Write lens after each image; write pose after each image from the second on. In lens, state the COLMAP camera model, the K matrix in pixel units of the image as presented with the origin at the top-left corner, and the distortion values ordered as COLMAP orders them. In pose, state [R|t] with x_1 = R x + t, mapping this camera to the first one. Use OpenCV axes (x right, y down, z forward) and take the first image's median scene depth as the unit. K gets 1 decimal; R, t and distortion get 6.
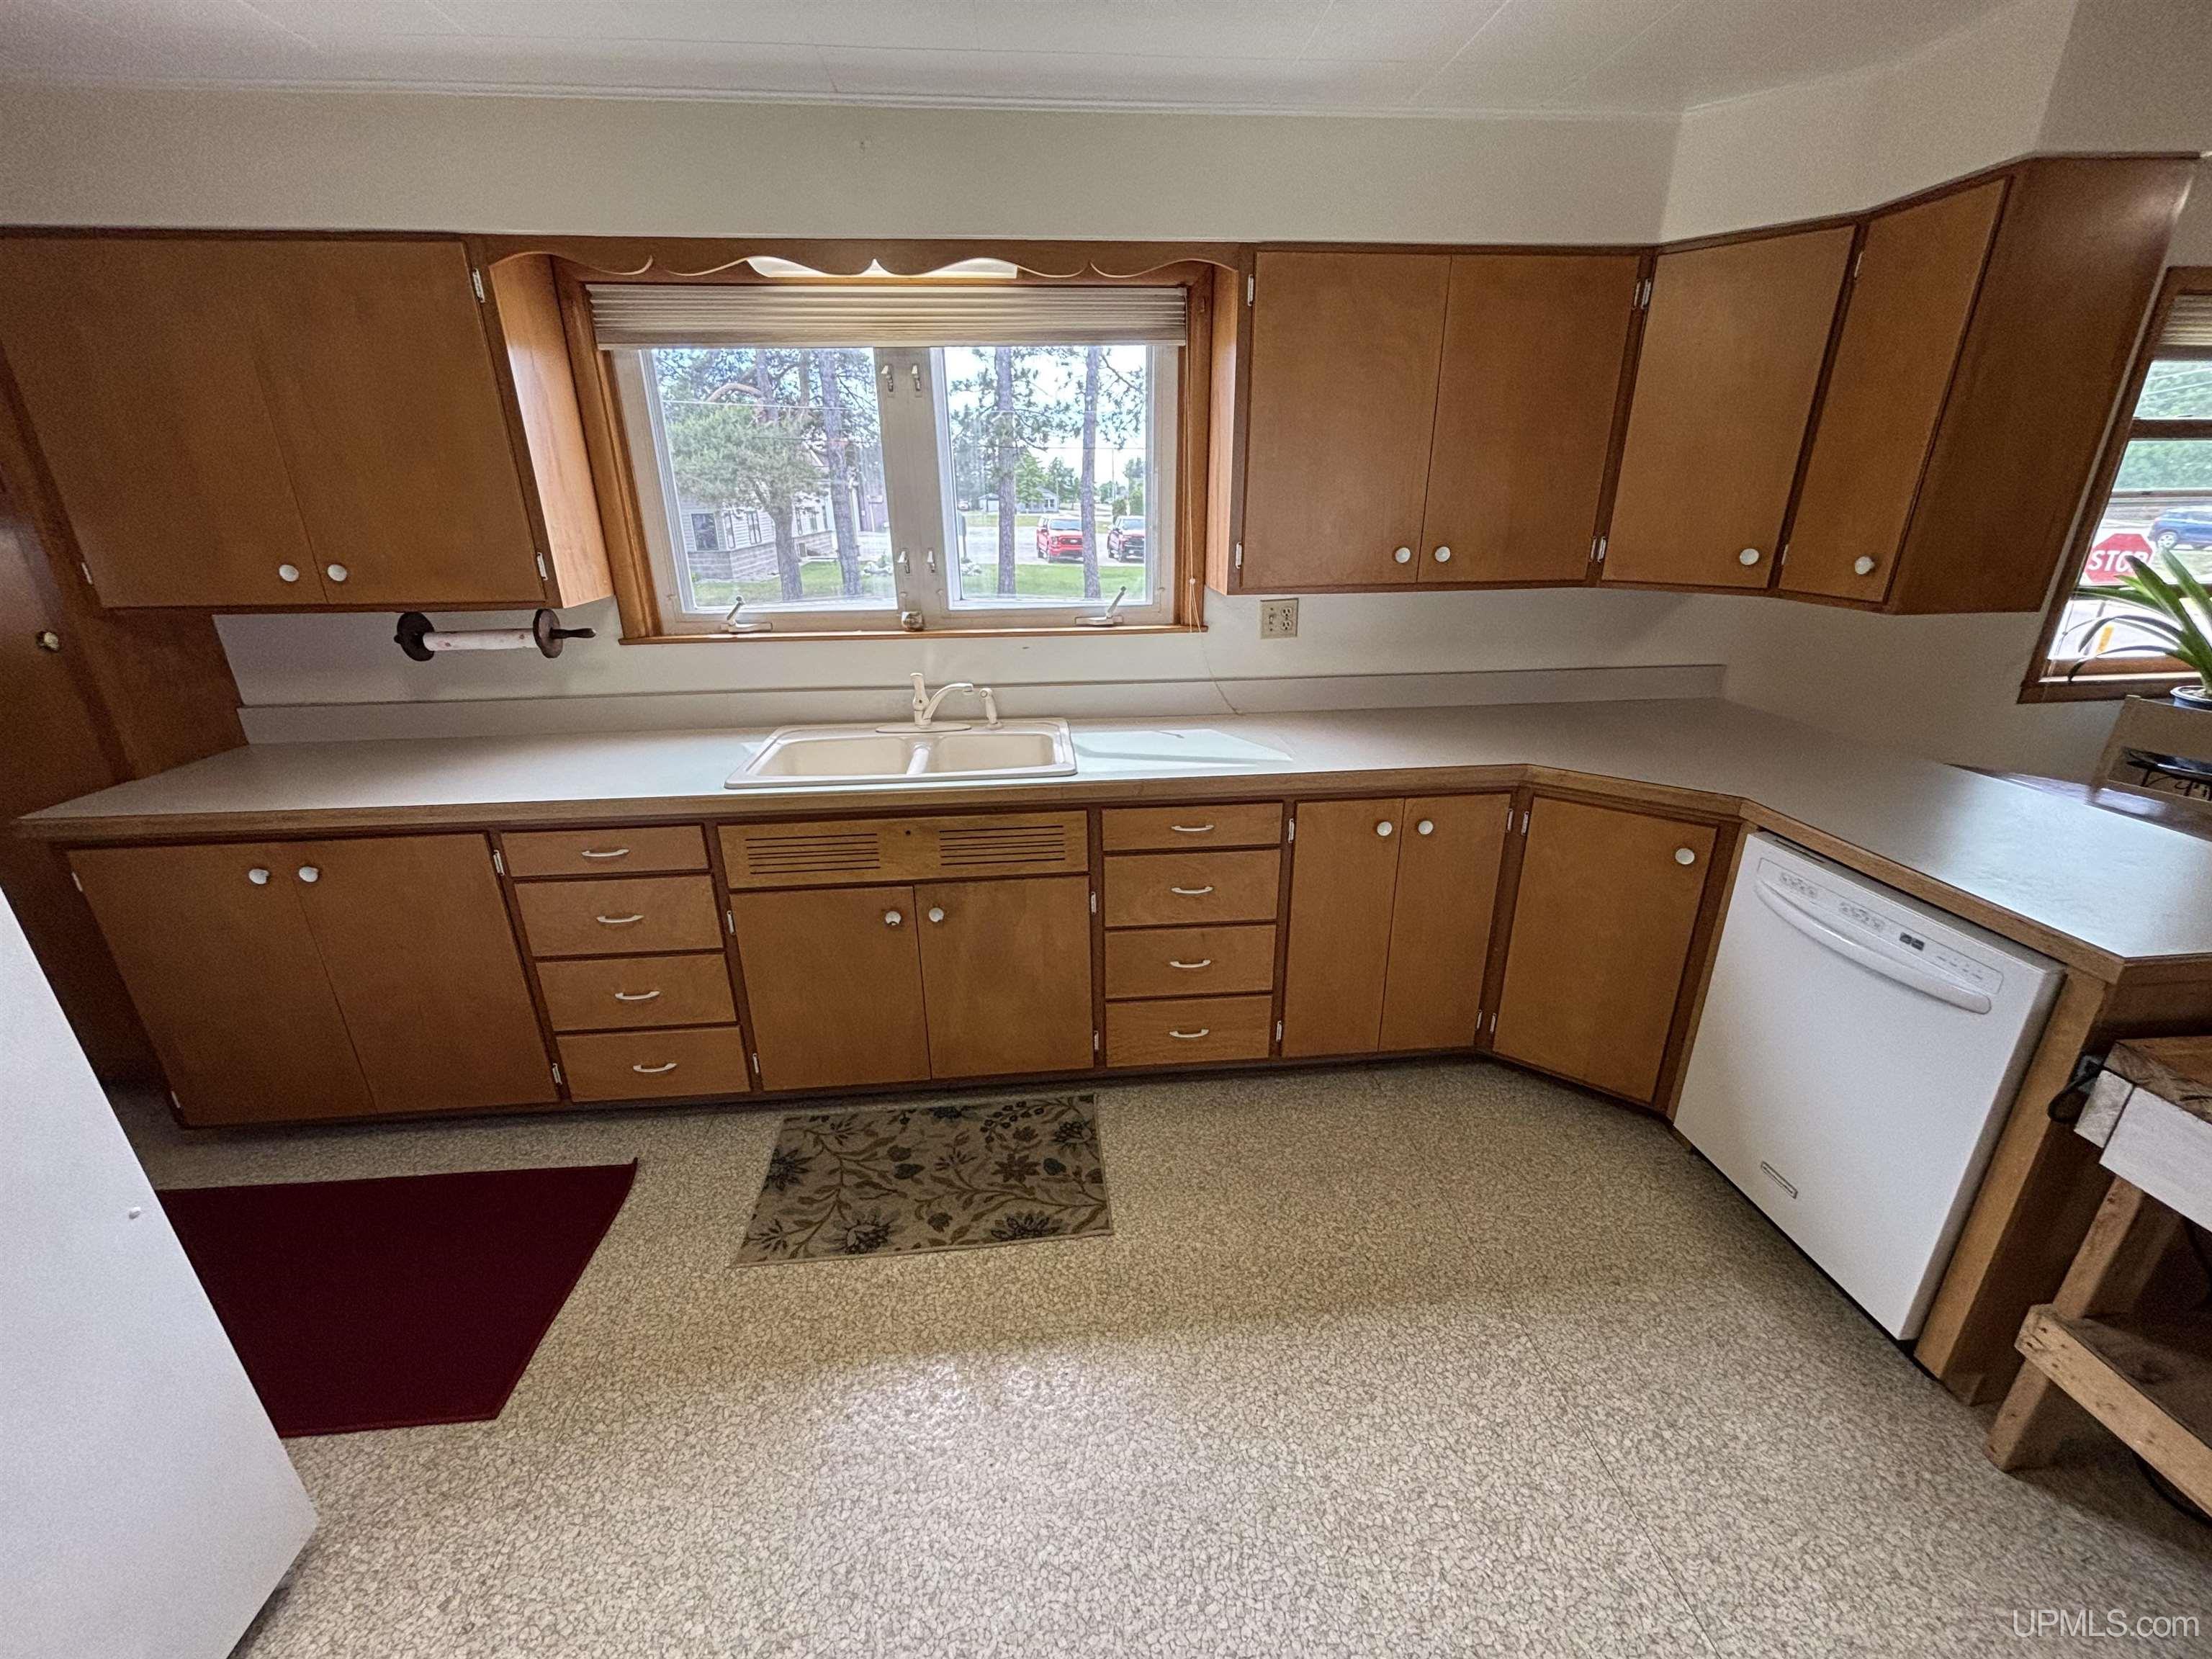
lens RADIAL K [[899.3, 0, 1106.0], [0, 899.3, 829.5], [0, 0, 1]] dist [-0.002865, 0.000219]
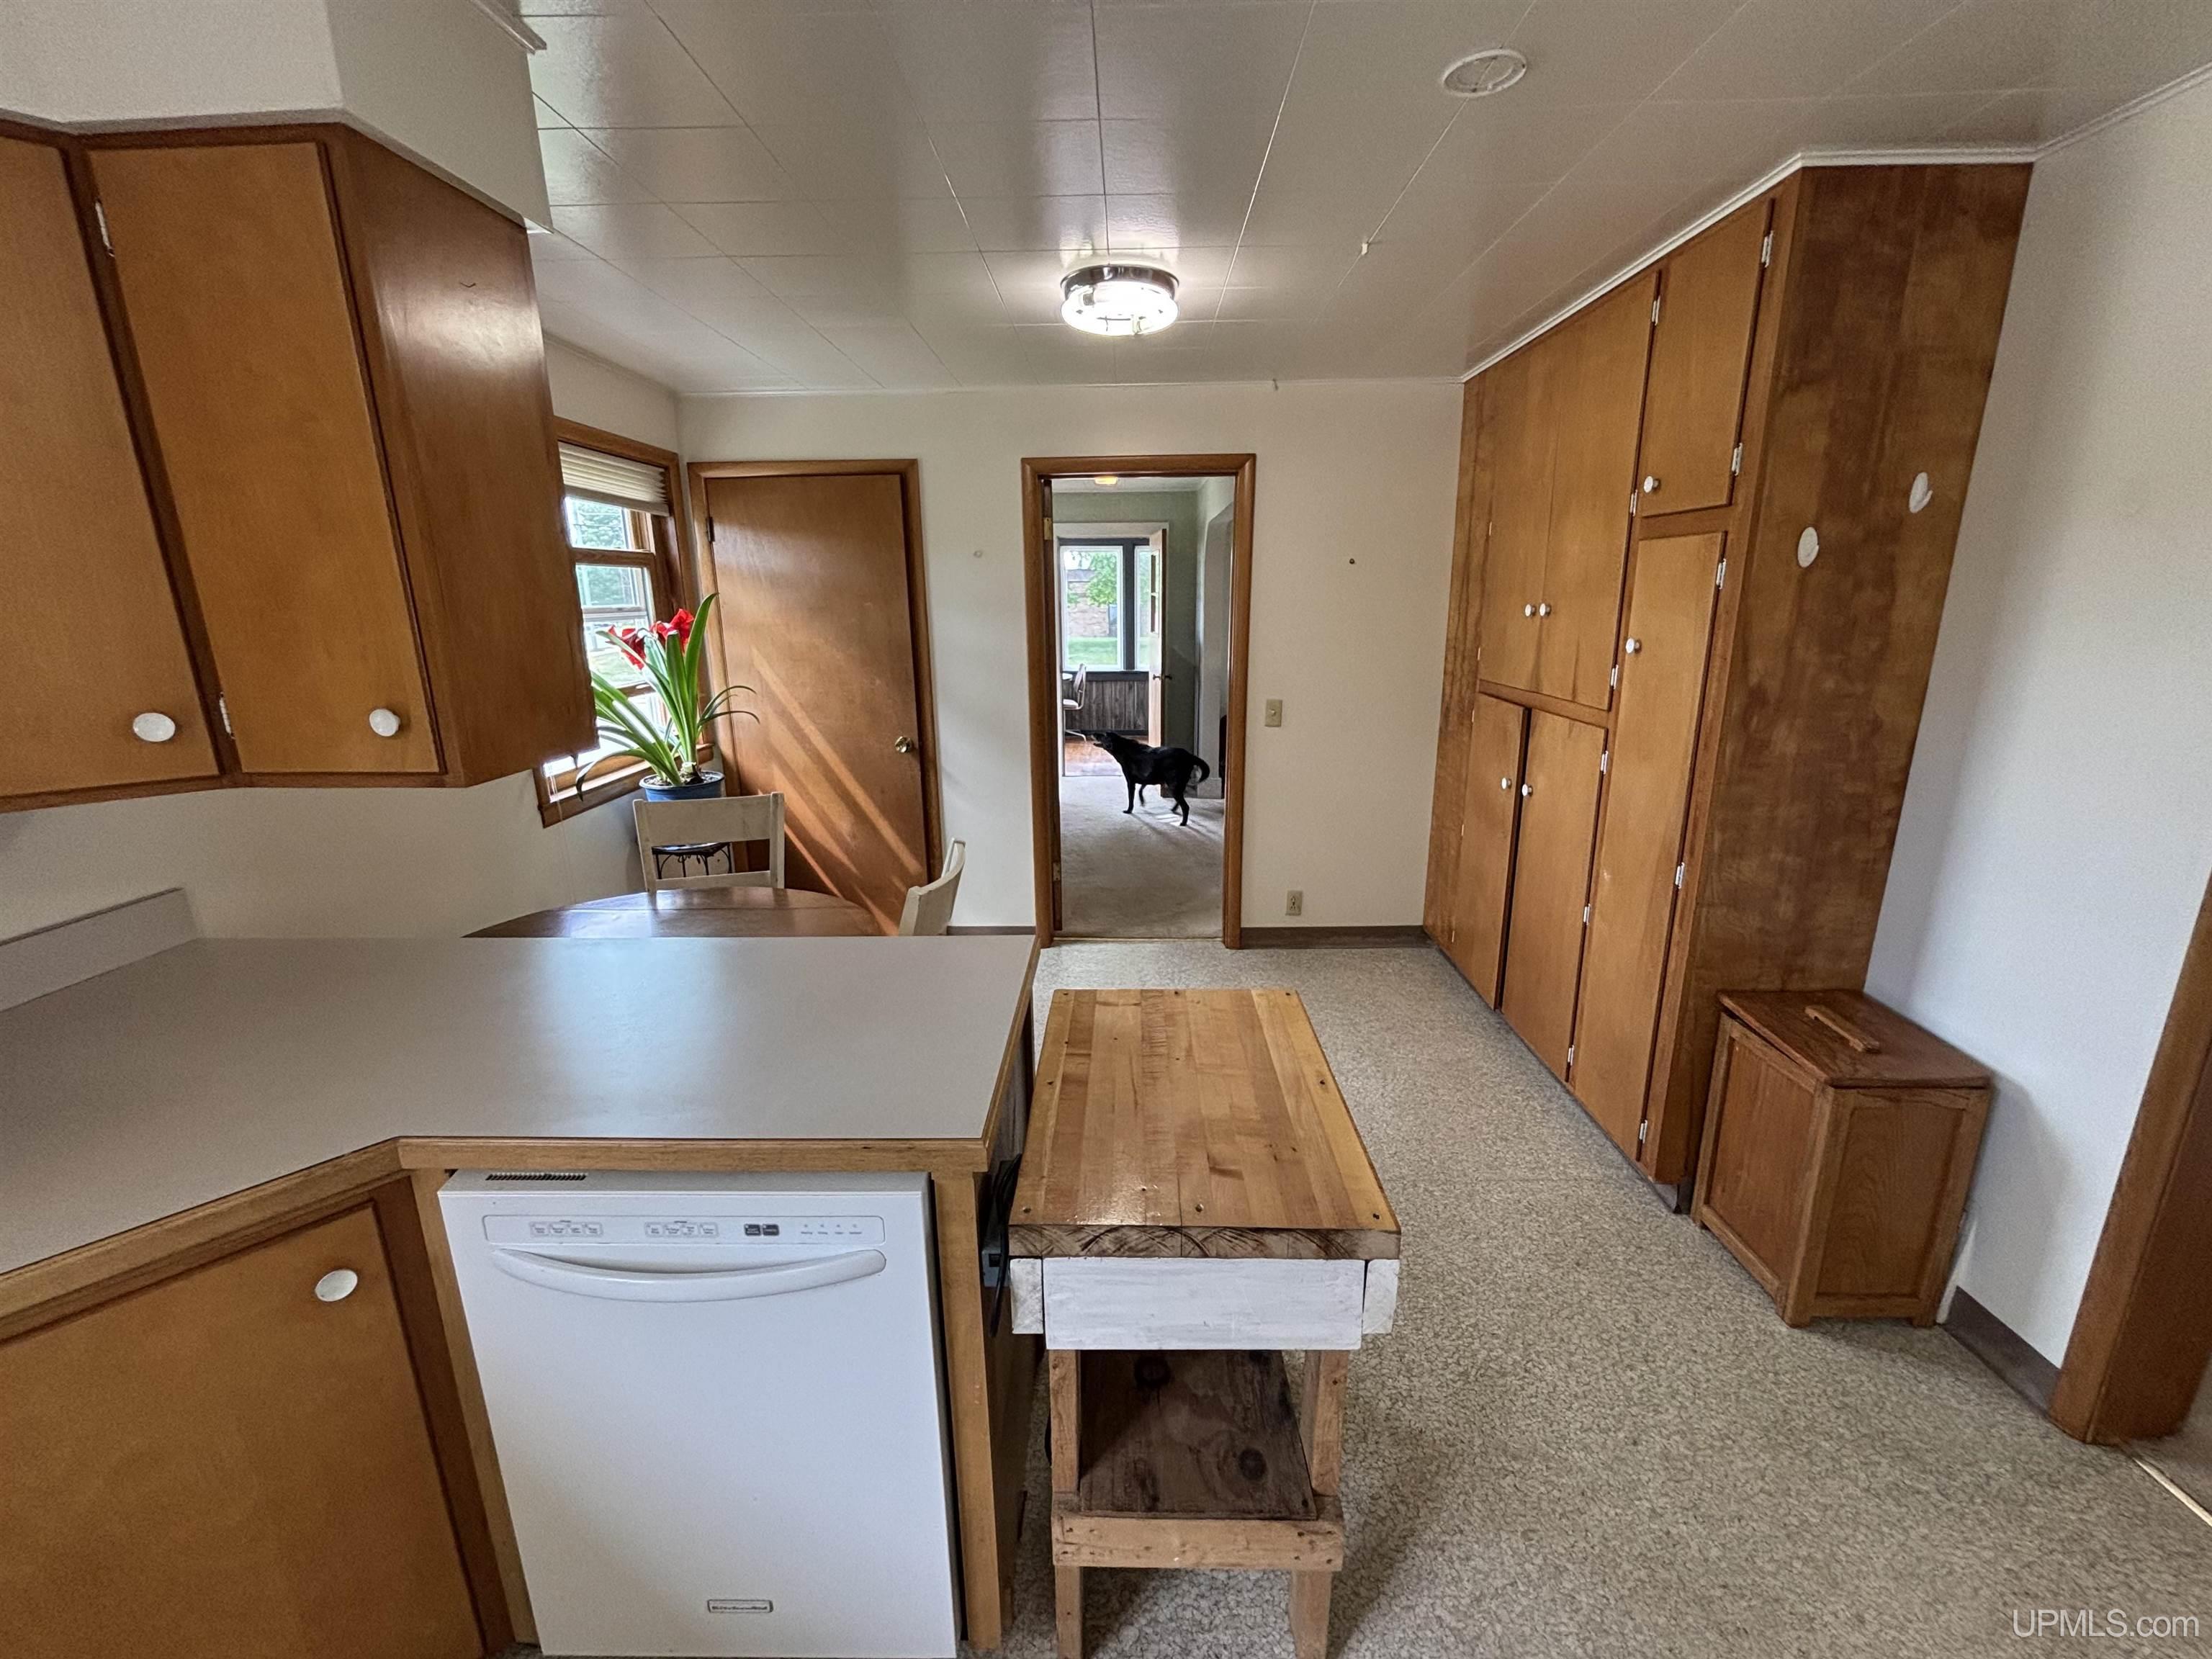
lens RADIAL K [[899.3, 0, 1106.0], [0, 899.3, 829.5], [0, 0, 1]] dist [-0.002865, 0.000219]
pose [[0.101429, -0.239883, 0.965489, 0.270889], [0.347202, 0.918007, 0.191611, -0.170810], [-0.932289, 0.315784, 0.176400, 0.441621]]
